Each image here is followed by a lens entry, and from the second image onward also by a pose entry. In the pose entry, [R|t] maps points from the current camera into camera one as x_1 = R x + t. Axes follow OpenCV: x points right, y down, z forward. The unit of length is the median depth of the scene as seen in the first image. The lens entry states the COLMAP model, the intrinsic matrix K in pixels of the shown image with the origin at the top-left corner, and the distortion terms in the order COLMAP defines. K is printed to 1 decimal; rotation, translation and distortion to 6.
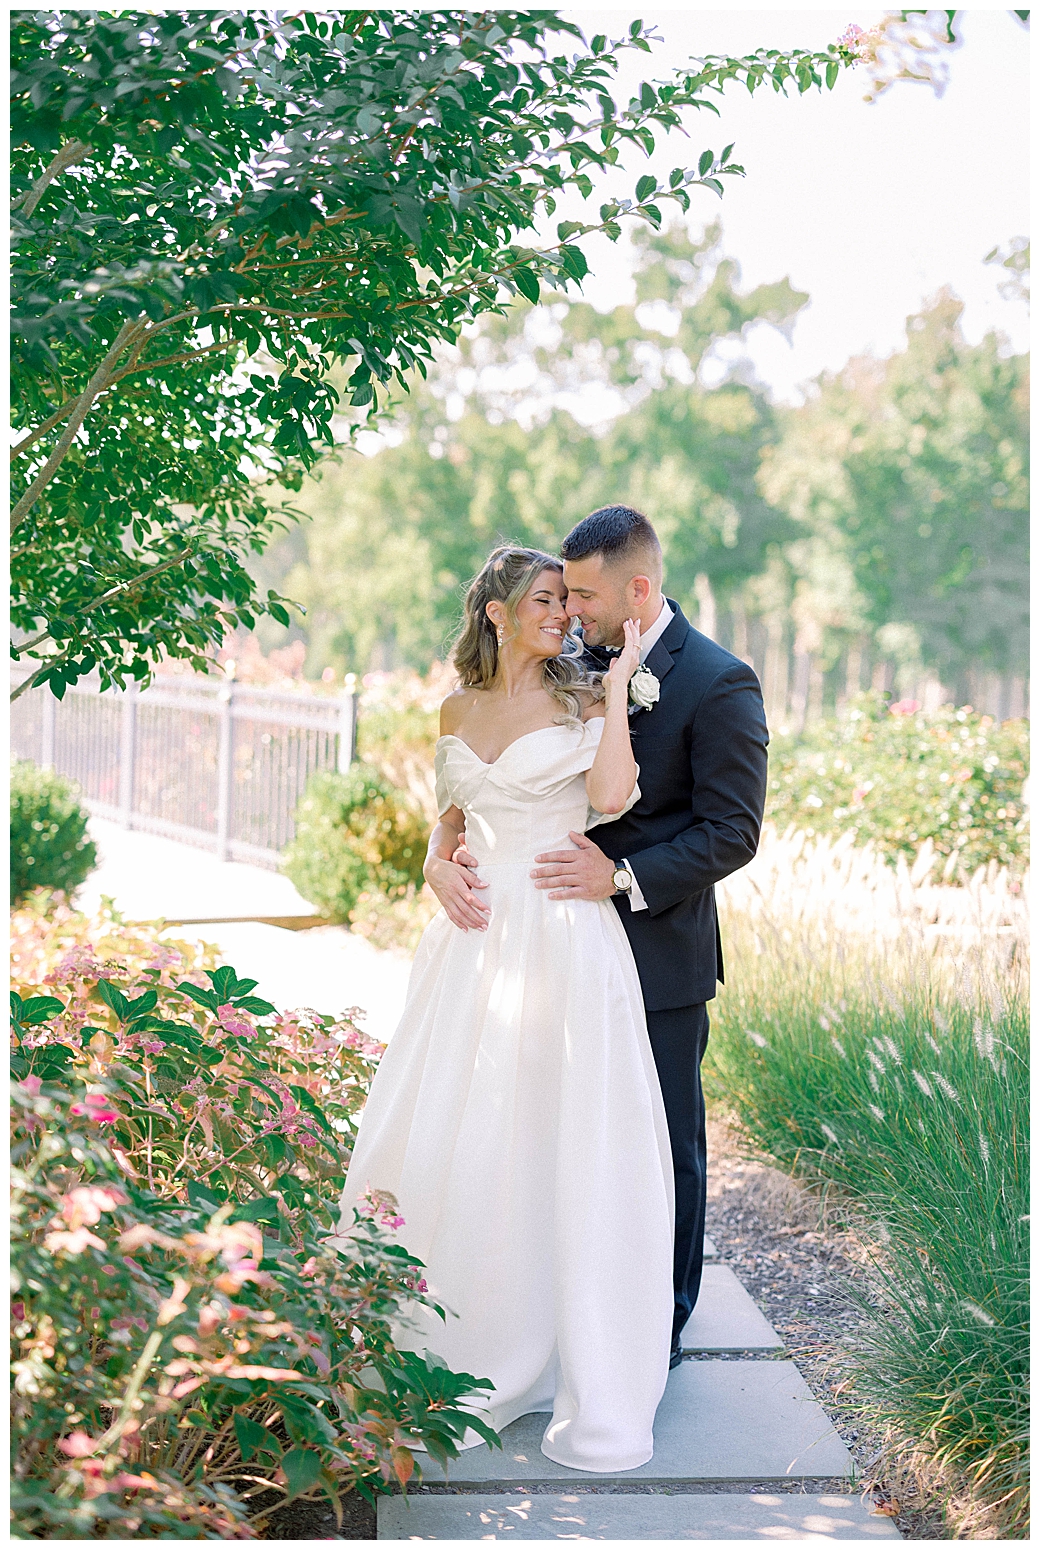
lens RADIAL K [[2232.0, 0, 563.4], [0, 2232.0, 682.0], [0, 0, 1]] dist [0.001367, 0.022742]
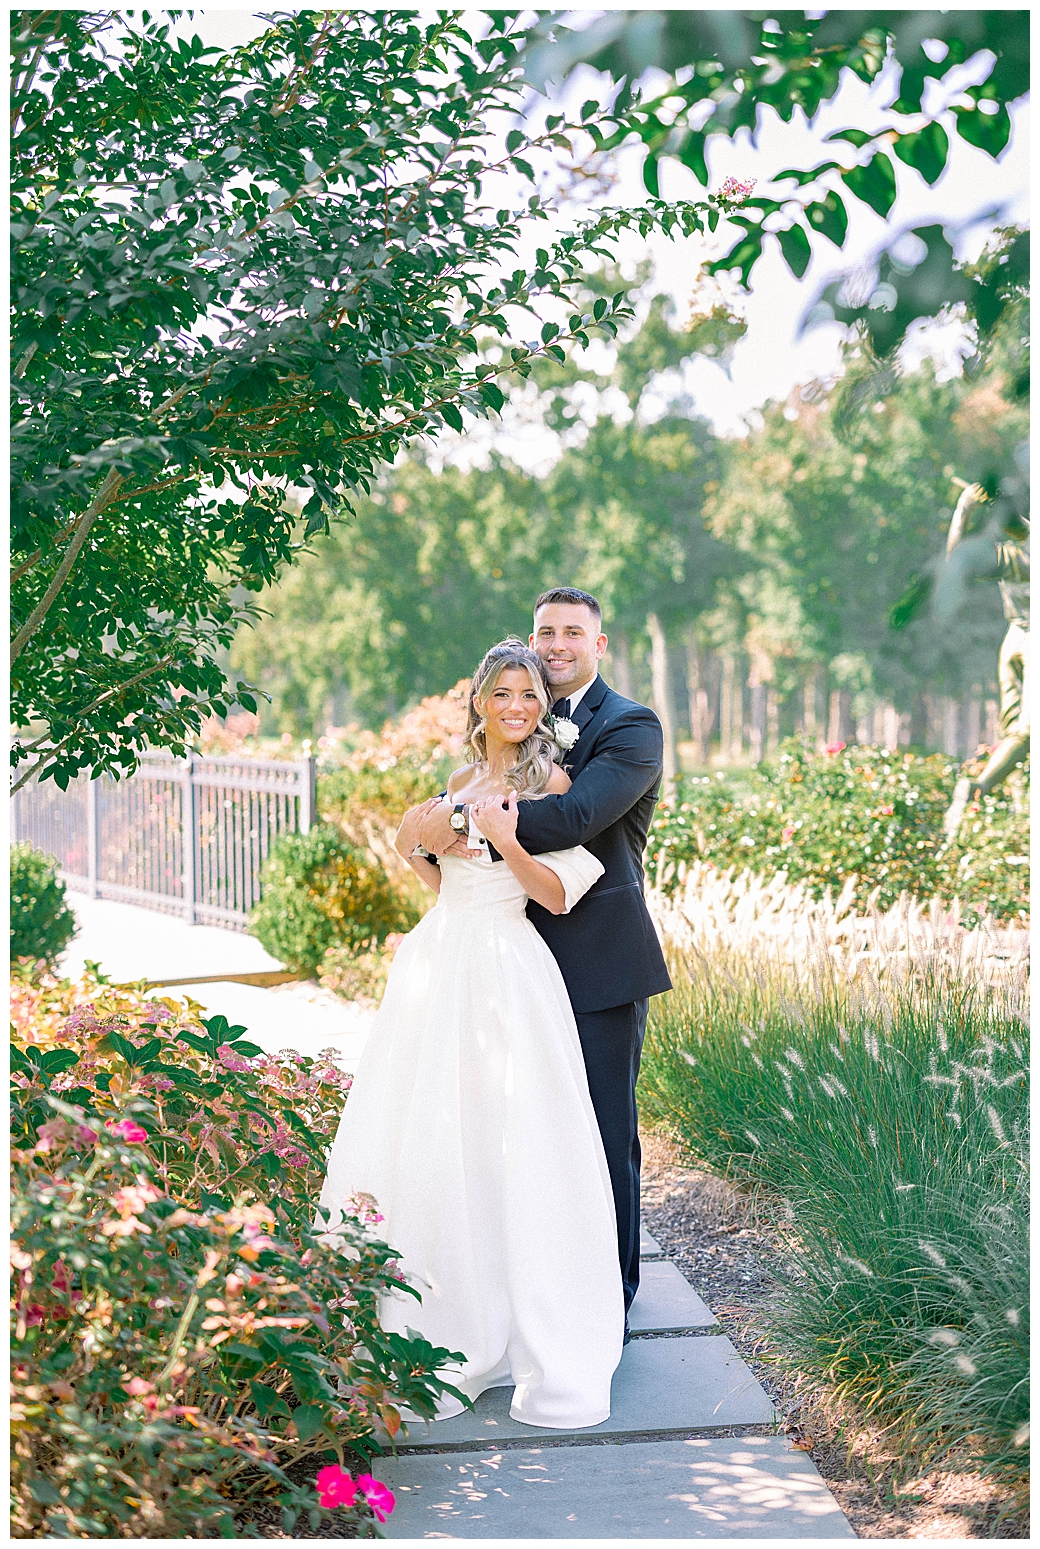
lens RADIAL K [[2230.6, 0, 563.4], [0, 2230.6, 681.5], [0, 0, 1]] dist [0.001367, 0.022742]
pose [[0.998686, -0.046240, 0.022093, 0.007927], [0.046681, 0.998712, -0.019874, -0.011637], [-0.021146, 0.020879, 0.999558, -0.136117]]
